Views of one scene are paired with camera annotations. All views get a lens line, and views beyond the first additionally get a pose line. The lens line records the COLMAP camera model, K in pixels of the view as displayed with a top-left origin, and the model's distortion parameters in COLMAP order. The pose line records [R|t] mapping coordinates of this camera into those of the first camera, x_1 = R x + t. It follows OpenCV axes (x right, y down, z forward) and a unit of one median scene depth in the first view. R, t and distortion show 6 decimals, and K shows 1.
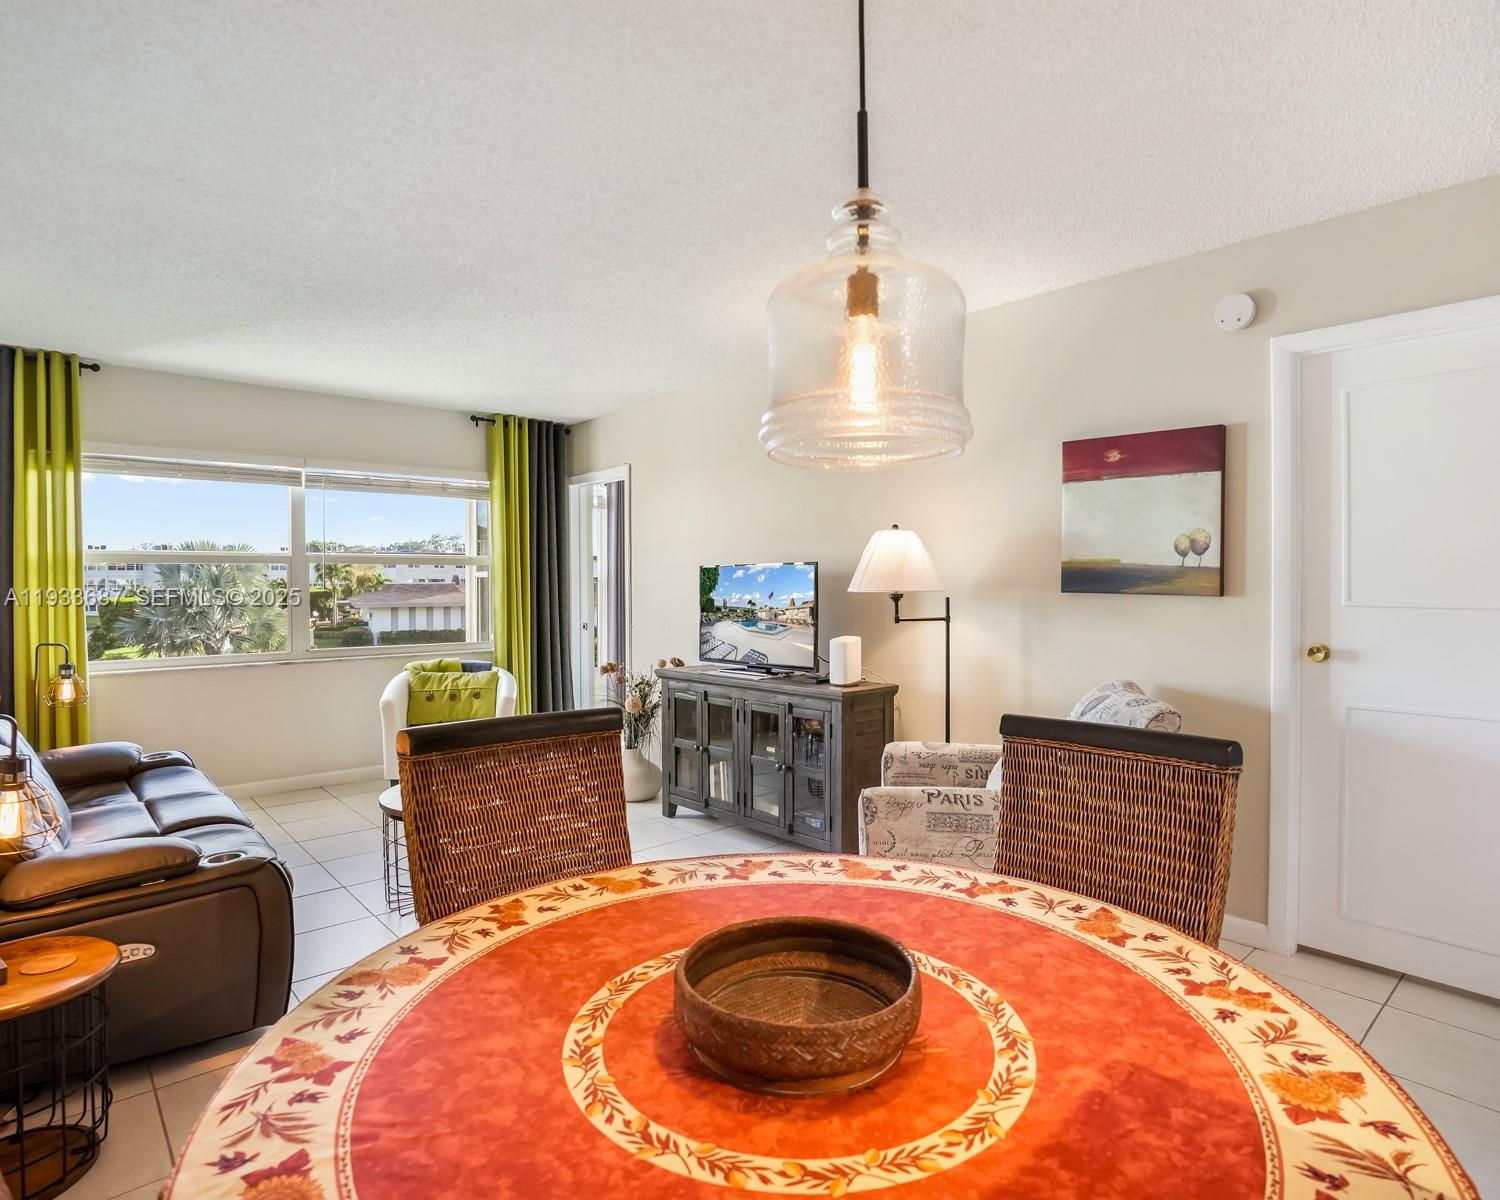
lens RADIAL K [[835.7, 0, 750.8], [0, 835.7, 591.3], [0, 0, 1]] dist [-0.074469, 0.030029]
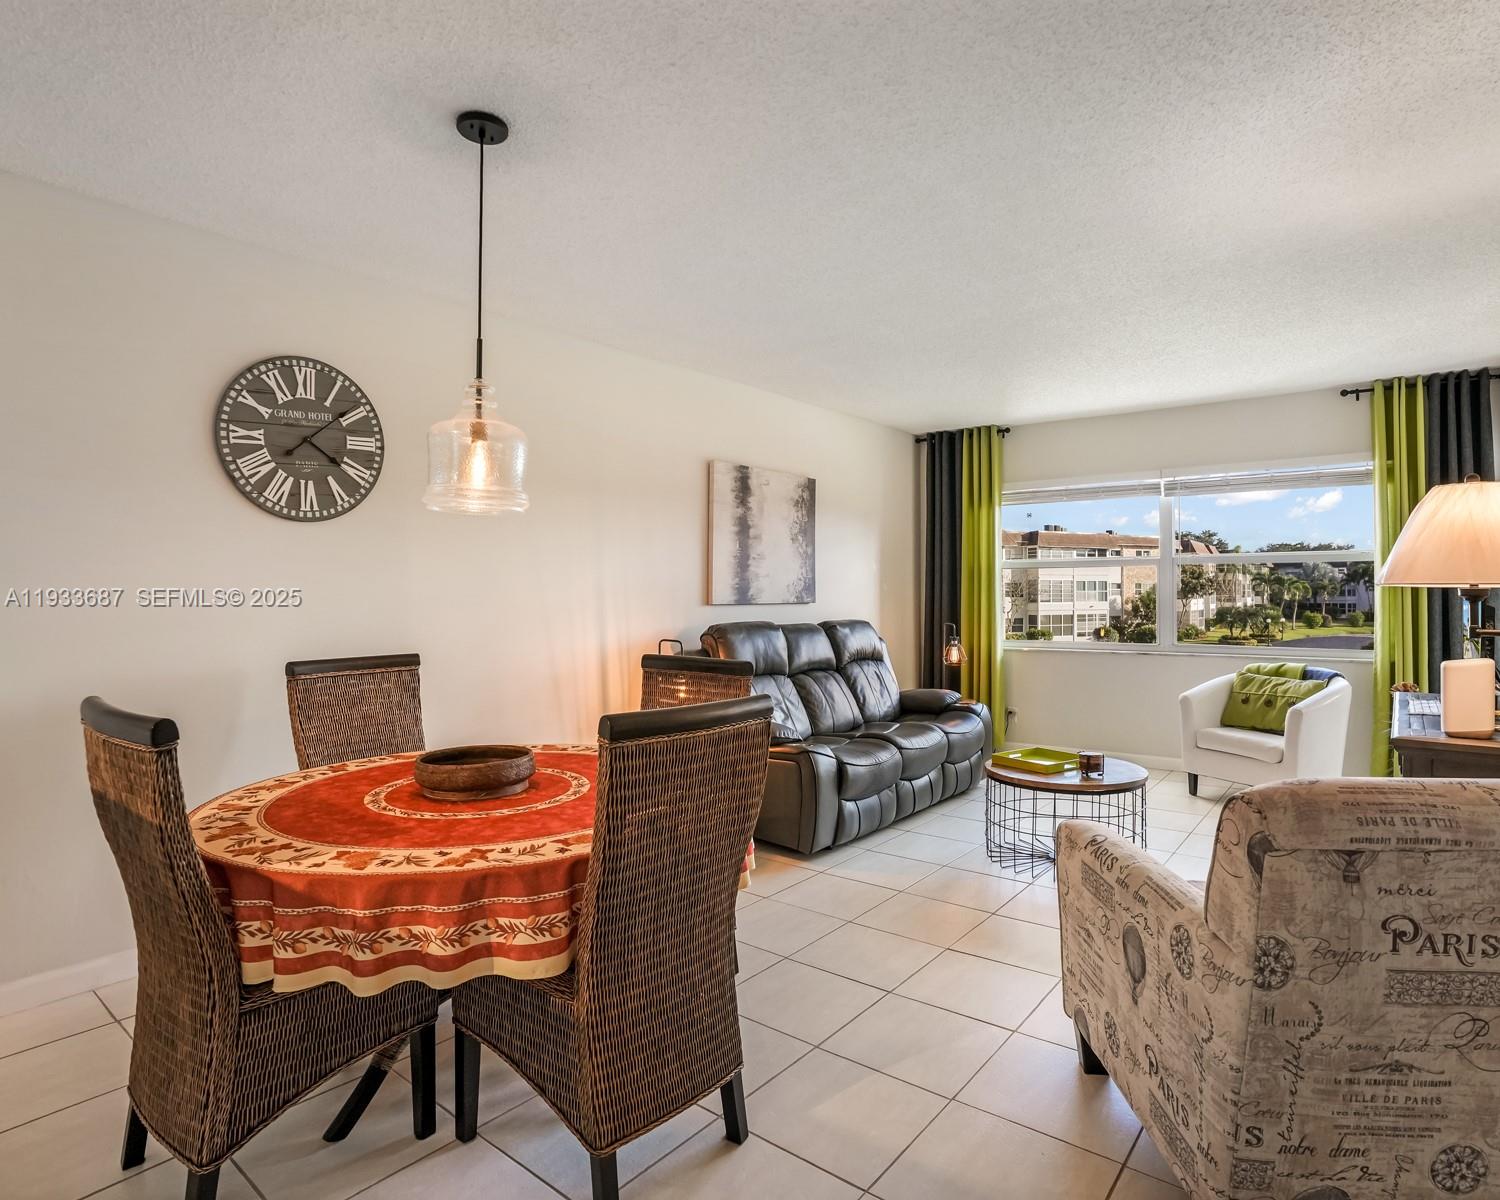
lens RADIAL K [[835.7, 0, 750.8], [0, 835.7, 591.3], [0, 0, 1]] dist [-0.074469, 0.030029]
pose [[0.159949, 0.001810, -0.987124, 0.525228], [-0.007858, 0.999969, 0.000560, 0.006326], [0.987094, 0.007668, 0.159958, 0.314134]]
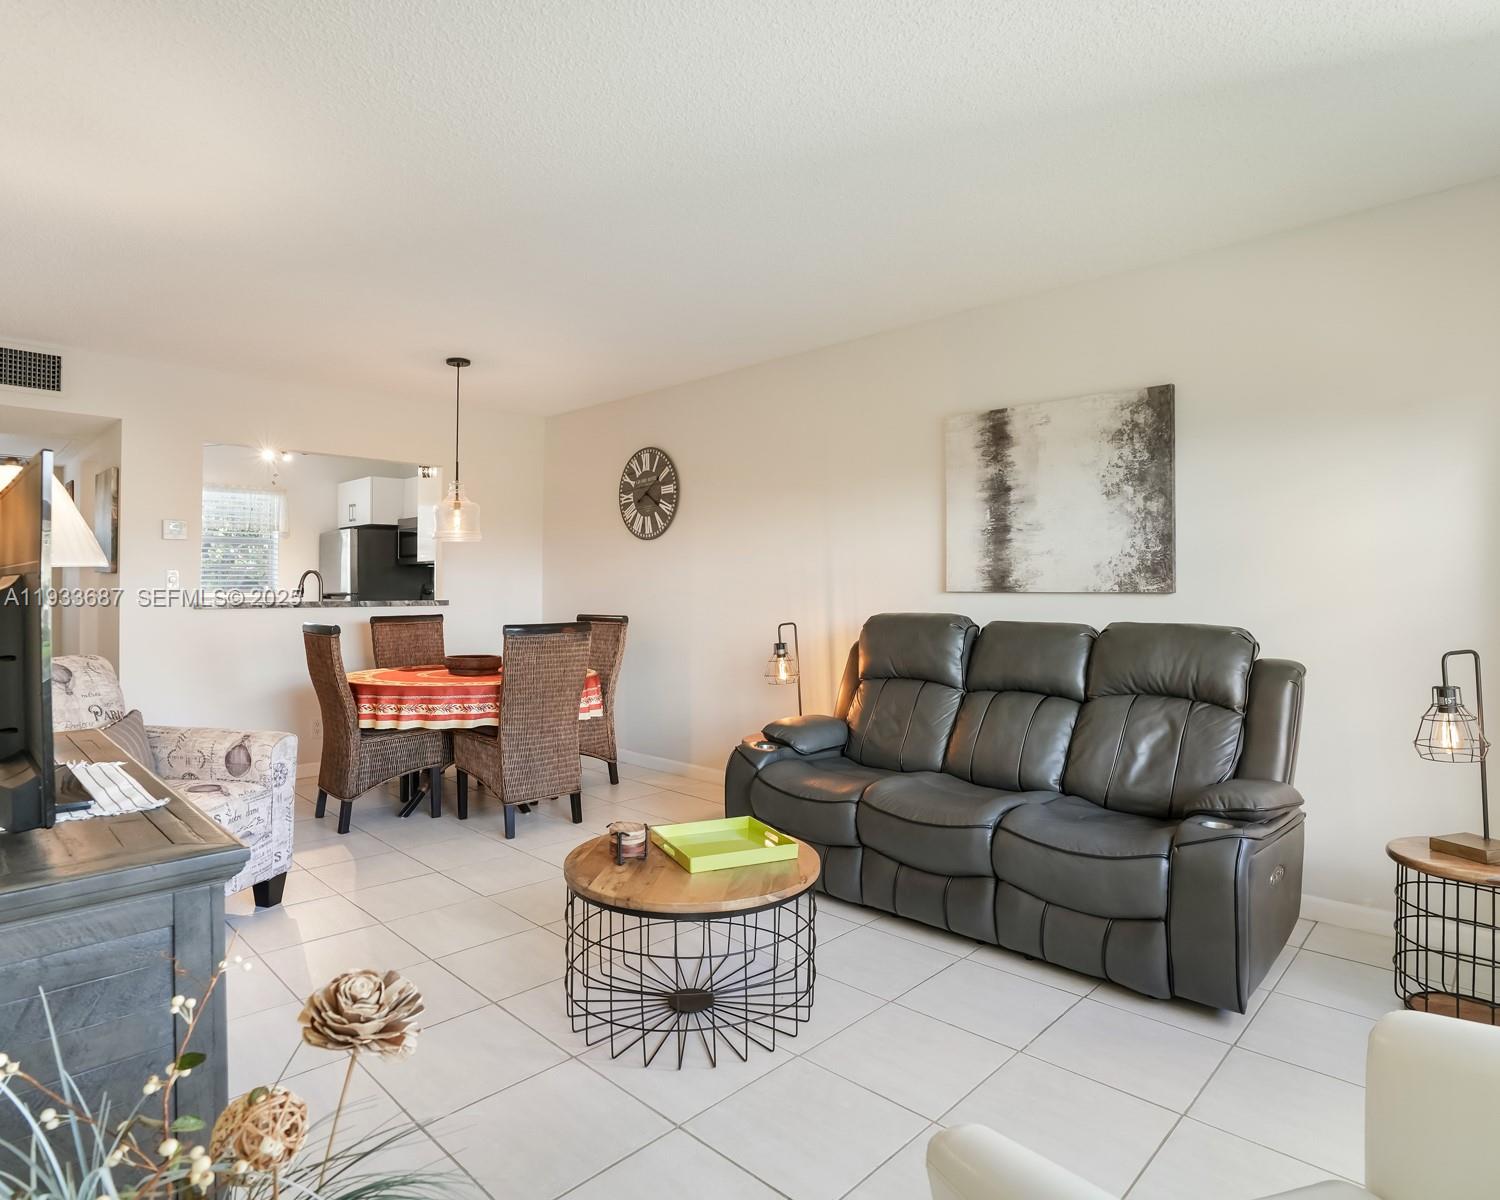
lens RADIAL K [[842.9, 0, 754.5], [0, 842.9, 604.5], [0, 0, 1]] dist [-0.074291, 0.031571]
pose [[-0.997190, 0.007344, -0.074552, -0.257549], [0.004953, 0.999469, 0.032212, 0.007895], [0.074749, 0.031752, -0.996697, 1.299390]]
